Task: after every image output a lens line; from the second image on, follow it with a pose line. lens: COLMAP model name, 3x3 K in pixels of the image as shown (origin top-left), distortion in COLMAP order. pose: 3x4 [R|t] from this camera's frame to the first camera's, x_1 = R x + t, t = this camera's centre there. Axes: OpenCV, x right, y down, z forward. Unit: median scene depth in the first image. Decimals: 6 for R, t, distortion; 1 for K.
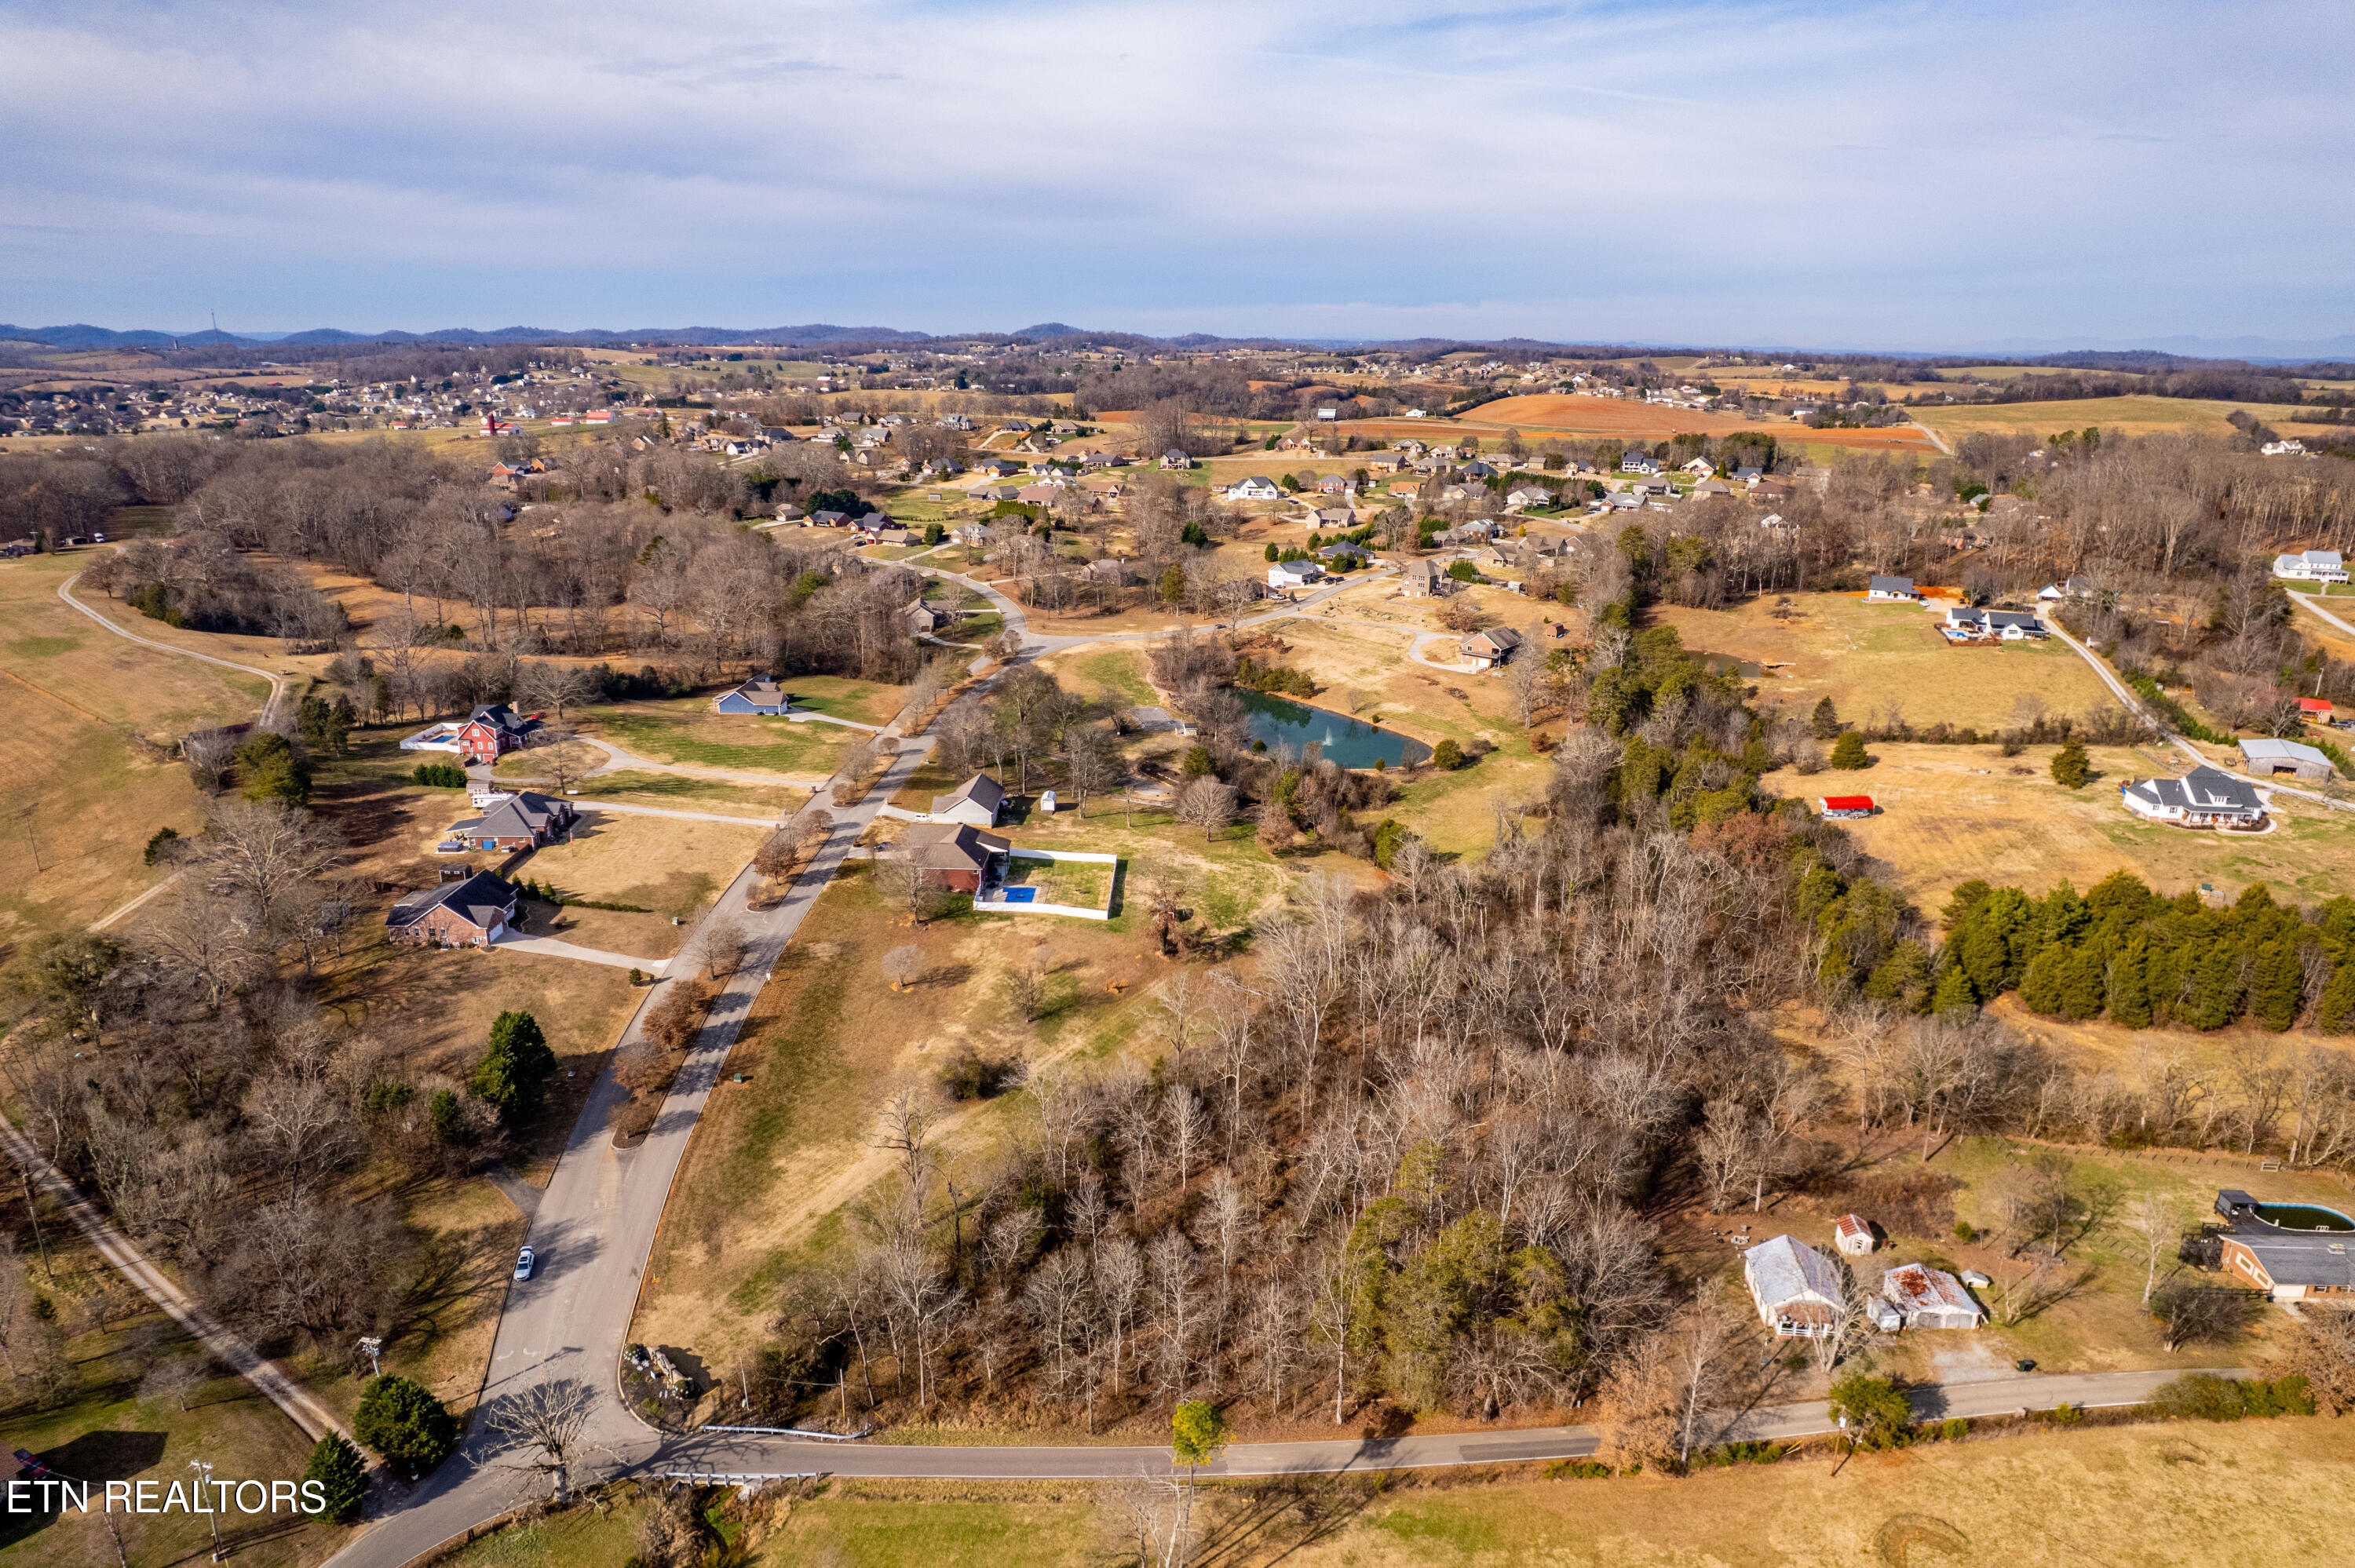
lens RADIAL K [[1549.7, 0, 1180.2], [0, 1549.7, 805.4], [0, 0, 1]] dist [-0.066947, 0.056212]
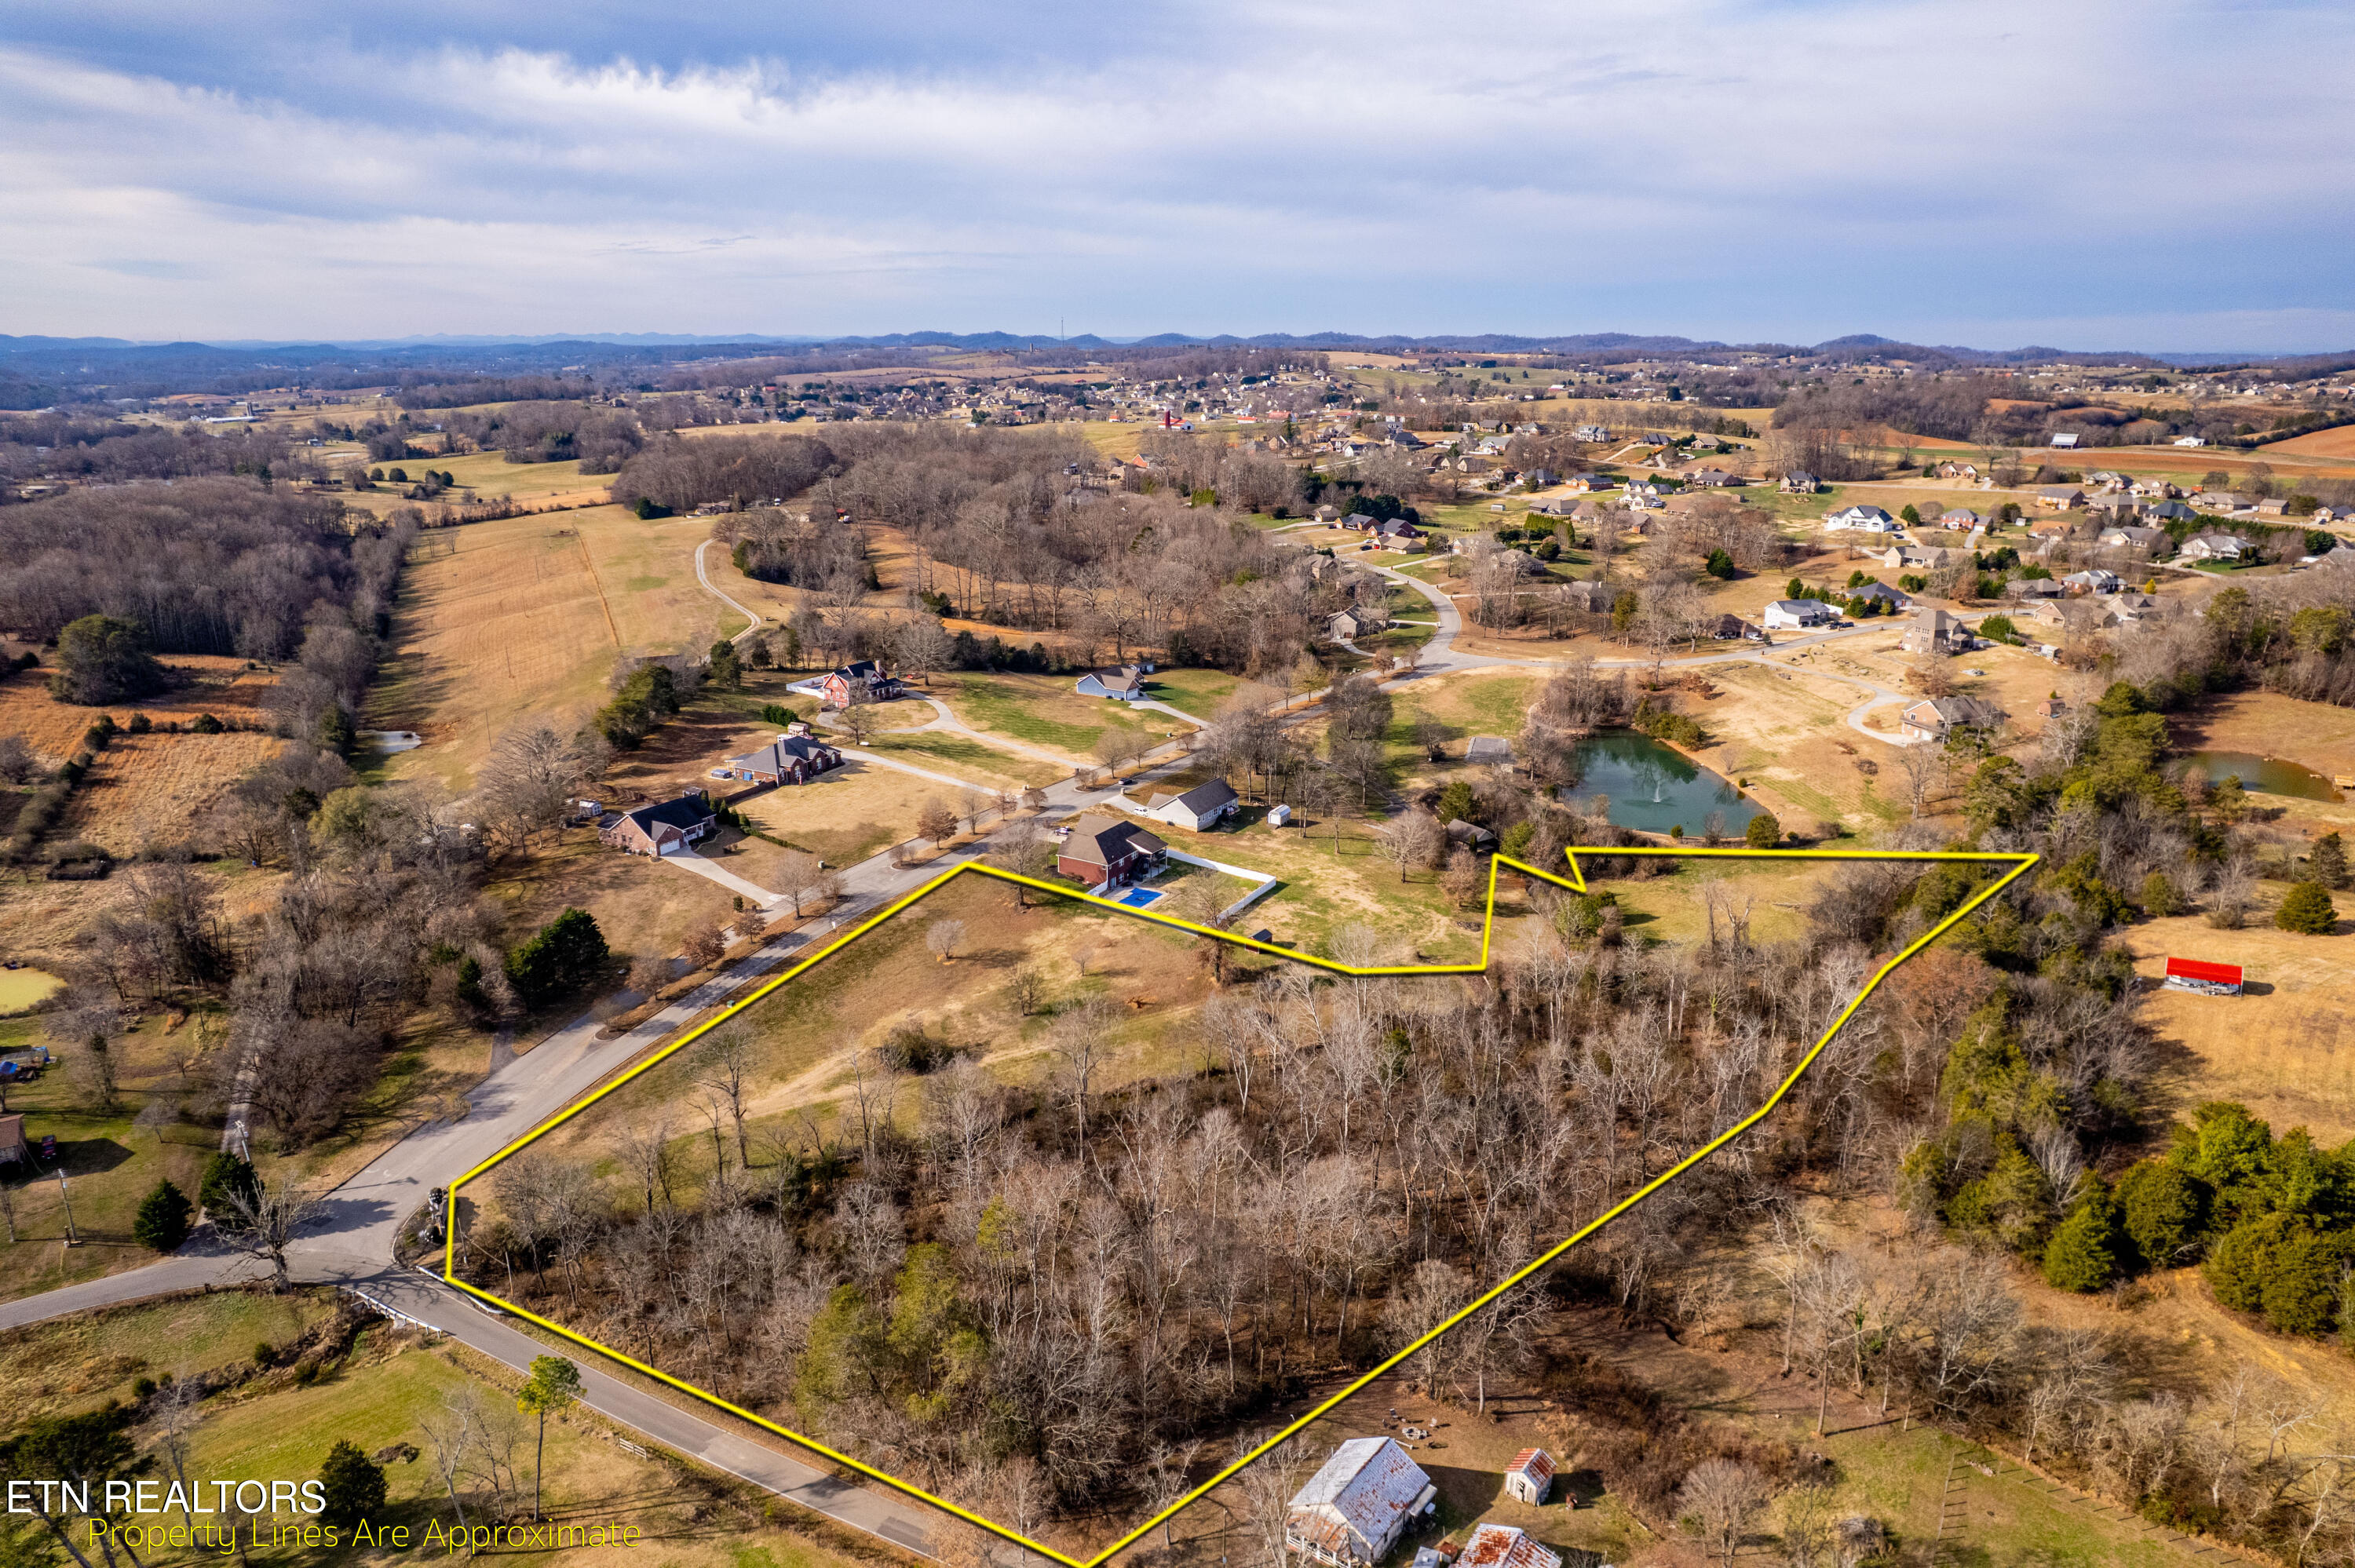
lens RADIAL K [[1549.7, 0, 1161.5], [0, 1549.7, 767.2], [0, 0, 1]] dist [-0.066947, 0.056212]
pose [[0.865536, 0.131030, -0.483403, 0.202321], [-0.144395, 0.989473, 0.009663, -0.019824], [0.479581, 0.061438, 0.875344, 0.064388]]
